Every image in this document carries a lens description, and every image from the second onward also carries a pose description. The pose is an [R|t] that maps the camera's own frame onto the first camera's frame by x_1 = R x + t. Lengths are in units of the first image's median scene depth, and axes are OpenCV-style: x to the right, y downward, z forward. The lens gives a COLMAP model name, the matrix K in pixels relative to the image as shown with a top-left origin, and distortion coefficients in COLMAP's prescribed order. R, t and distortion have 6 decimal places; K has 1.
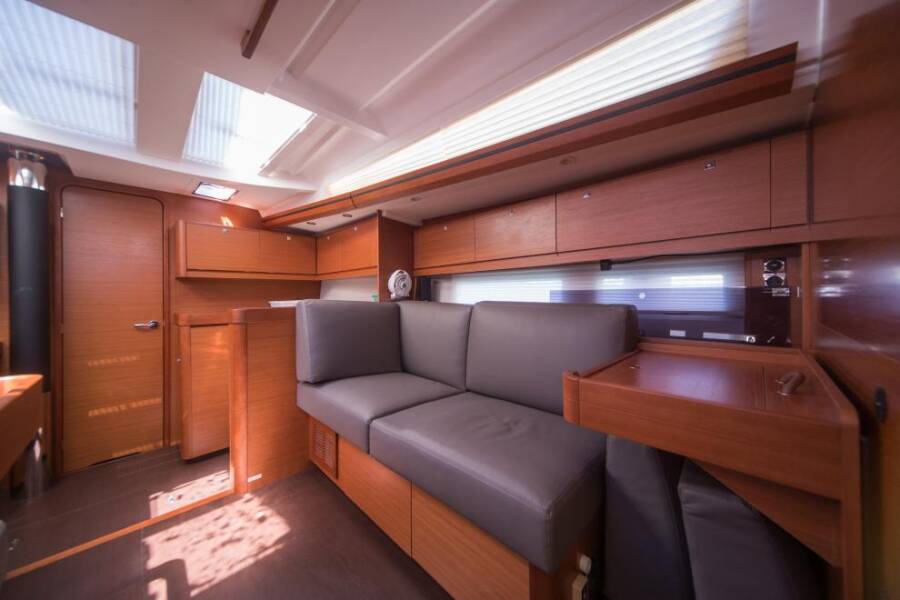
lens RADIAL K [[304.4, 0, 448.5], [0, 304.4, 296.7], [0, 0, 1]] dist [0.013335, -0.002386]
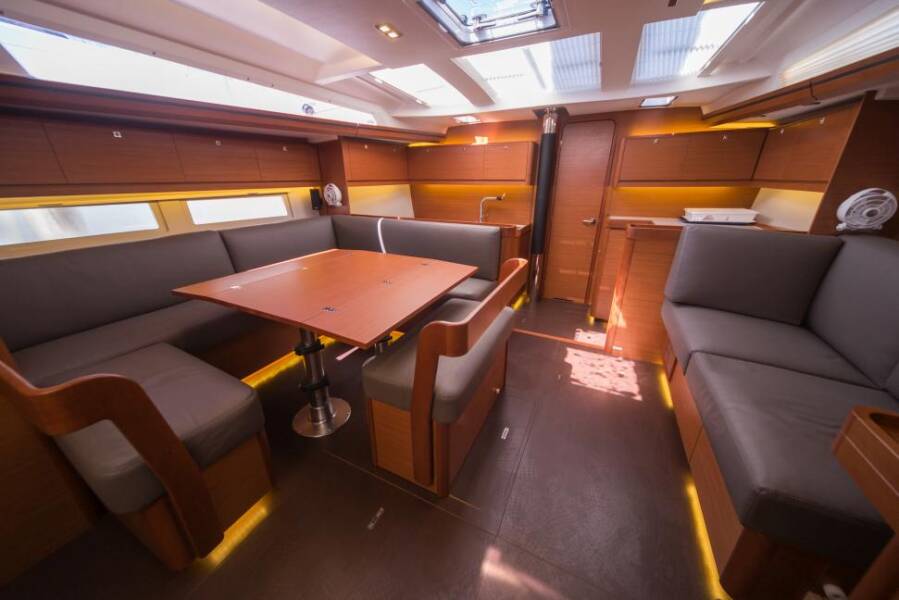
lens RADIAL K [[311.8, 0, 447.4], [0, 311.8, 297.5], [0, 0, 1]] dist [0.008639, -0.000184]
pose [[0.318593, 0.347333, -0.881963, 0.276104], [0.002893, 0.930086, 0.367329, -0.144433], [0.947887, -0.119580, 0.295315, -0.133362]]
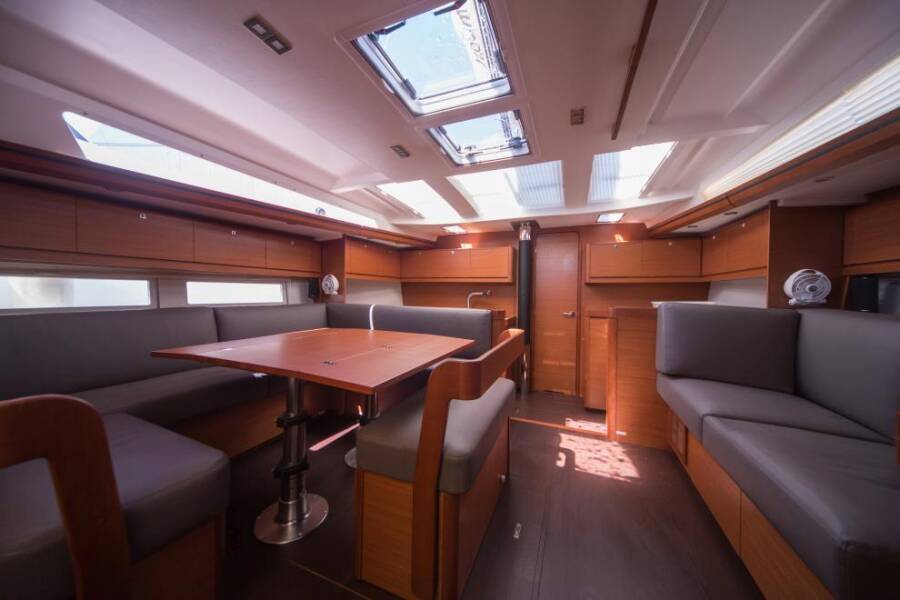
lens RADIAL K [[306.1, 0, 448.3], [0, 306.1, 297.4], [0, 0, 1]] dist [0.011989, -0.000022]
pose [[0.378224, 0.026300, -0.925340, 0.279115], [-0.015638, 0.999635, 0.022020, -0.021102], [0.925582, 0.006142, 0.378497, -0.192840]]
